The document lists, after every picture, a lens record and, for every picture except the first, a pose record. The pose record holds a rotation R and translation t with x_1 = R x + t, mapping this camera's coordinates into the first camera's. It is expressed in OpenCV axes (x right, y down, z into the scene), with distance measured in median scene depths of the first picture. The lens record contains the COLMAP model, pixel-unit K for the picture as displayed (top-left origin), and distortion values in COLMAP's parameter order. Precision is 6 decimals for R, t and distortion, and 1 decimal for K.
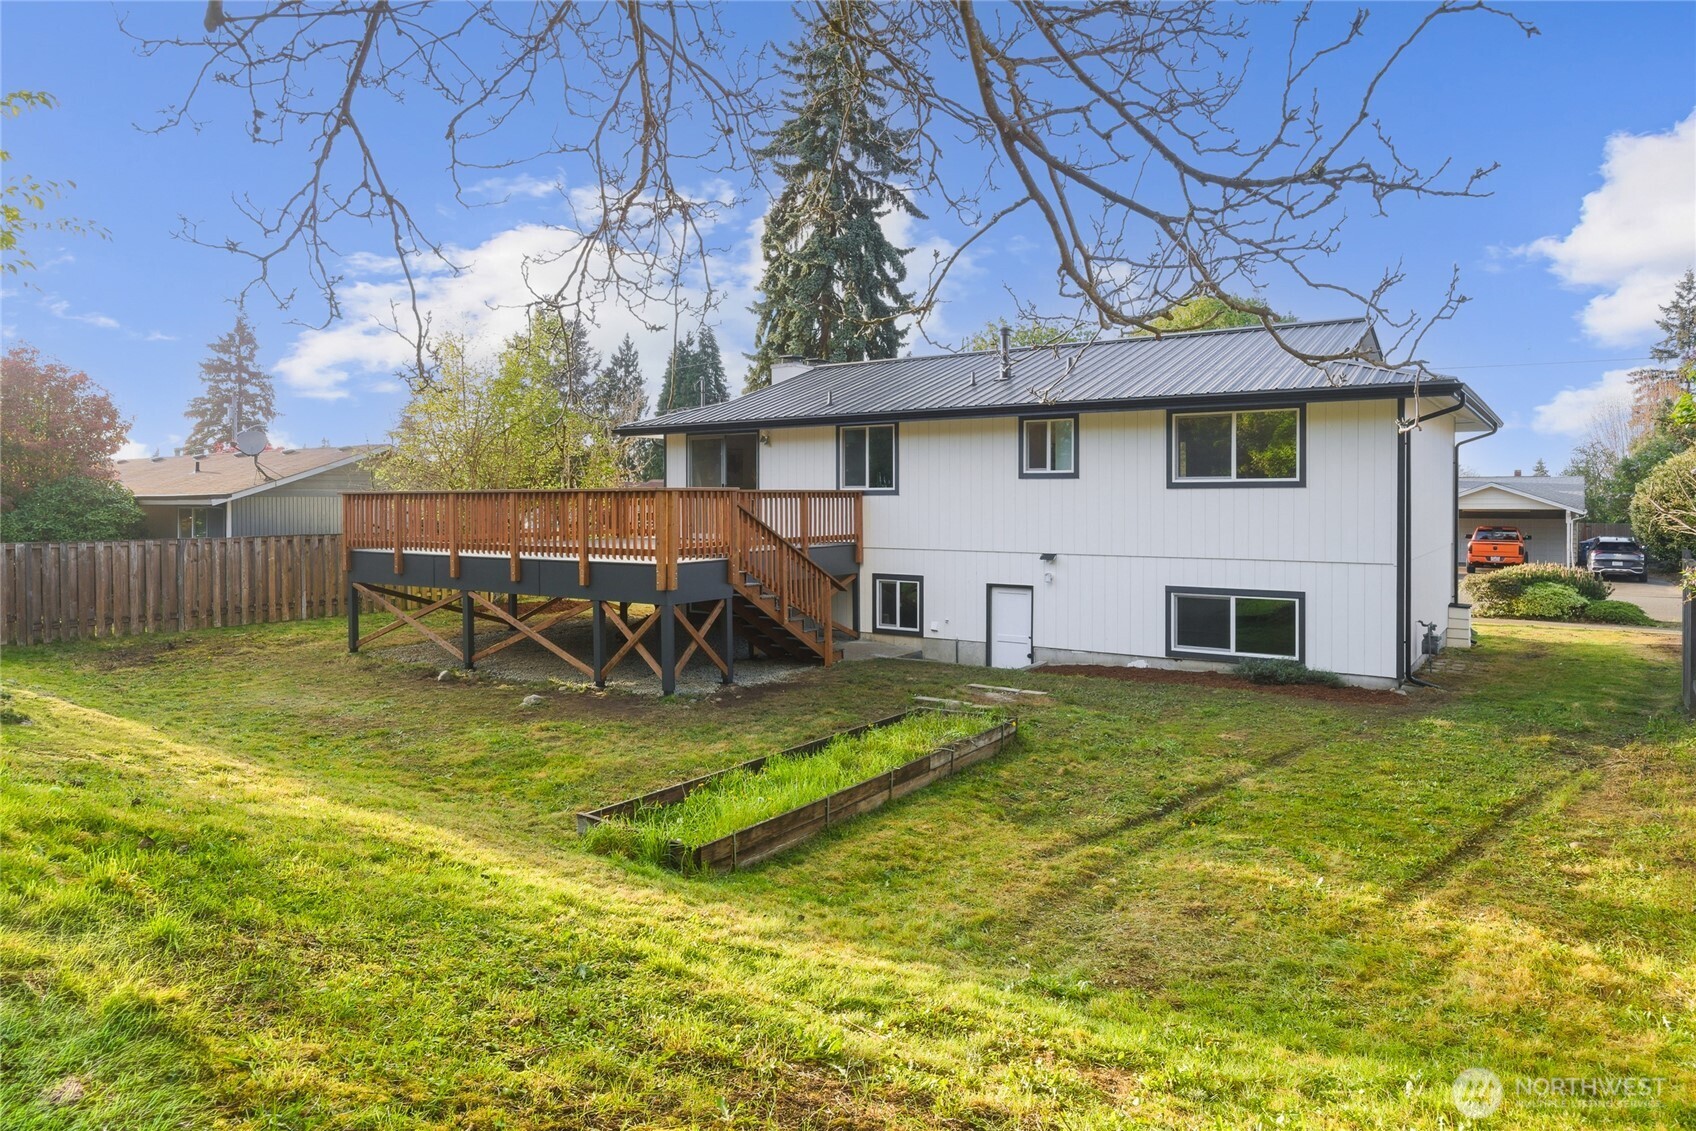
lens RADIAL K [[1038.4, 0, 845.0], [0, 1038.4, 503.4], [0, 0, 1]] dist [0.000446, -0.000440]
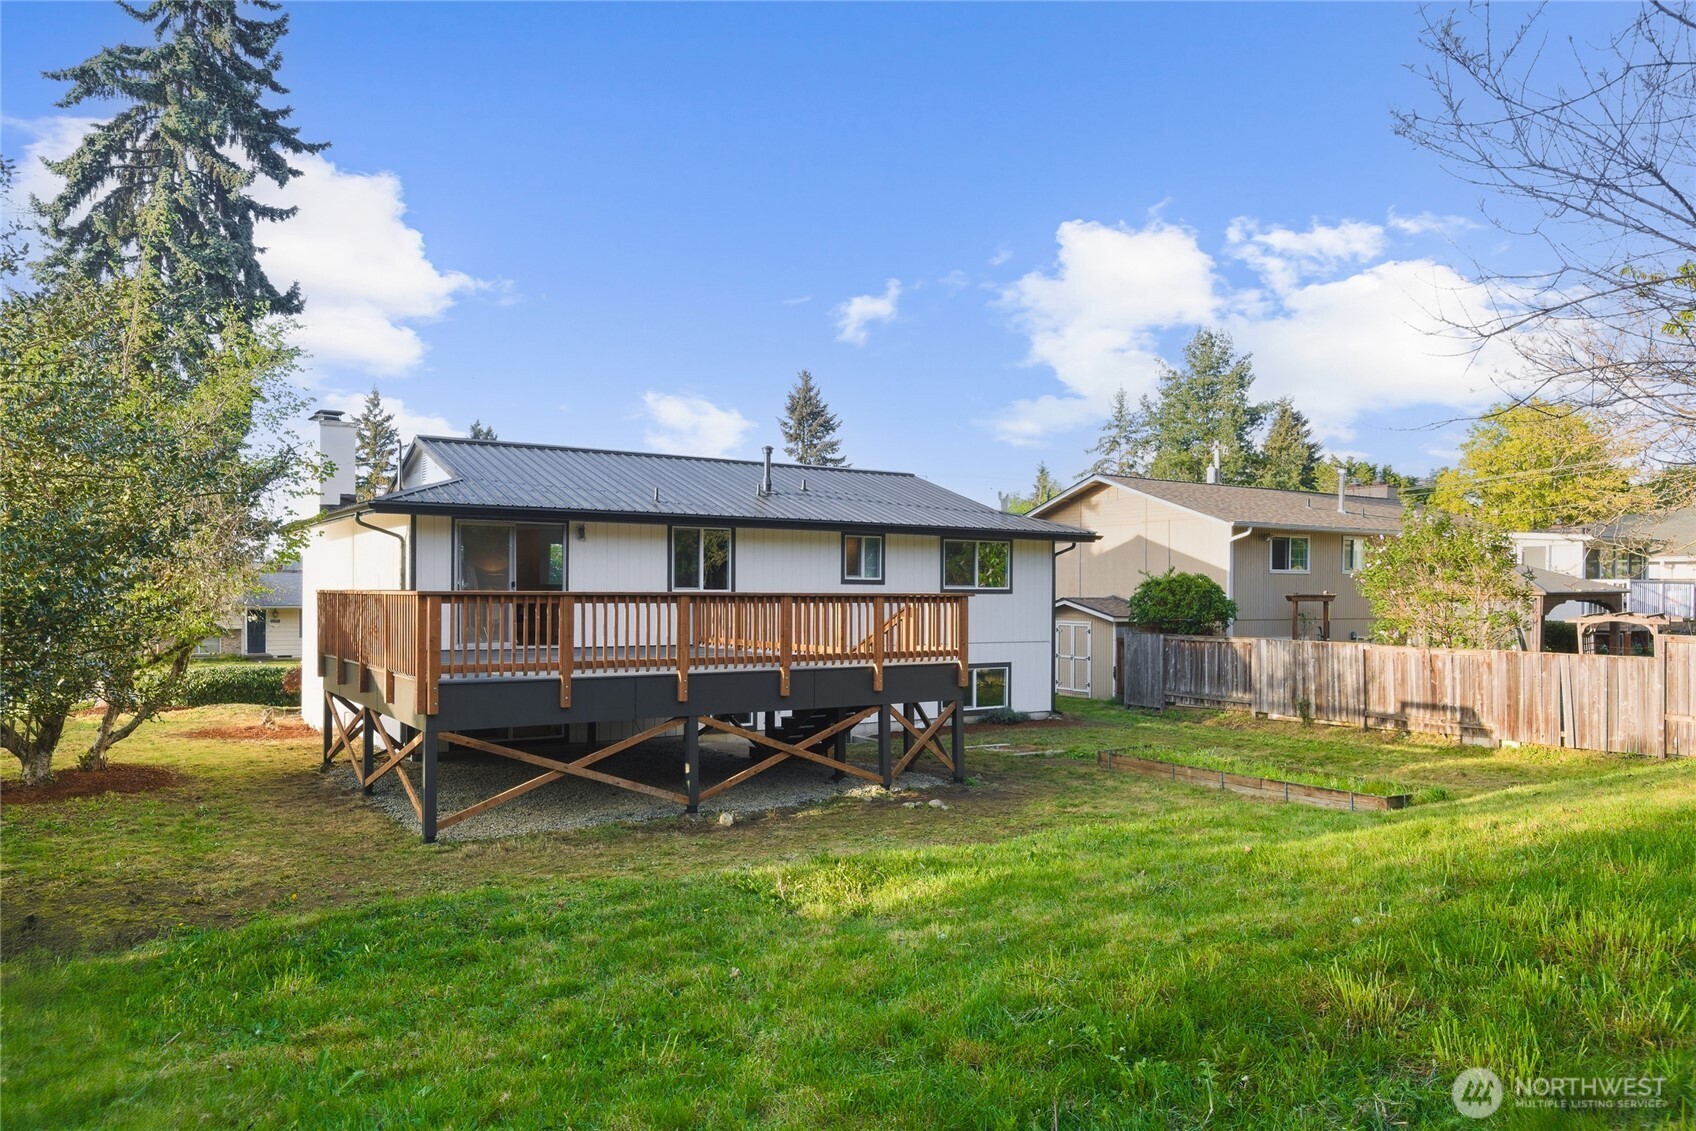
lens RADIAL K [[1169.9, 0, 847.6], [0, 1169.9, 572.9], [0, 0, 1]] dist [-0.003486, -0.000042]
pose [[0.370107, 0.020420, 0.928765, -1.066169], [-0.000733, 0.999765, -0.021689, -0.007264], [-0.928989, 0.007346, 0.370035, 0.496531]]
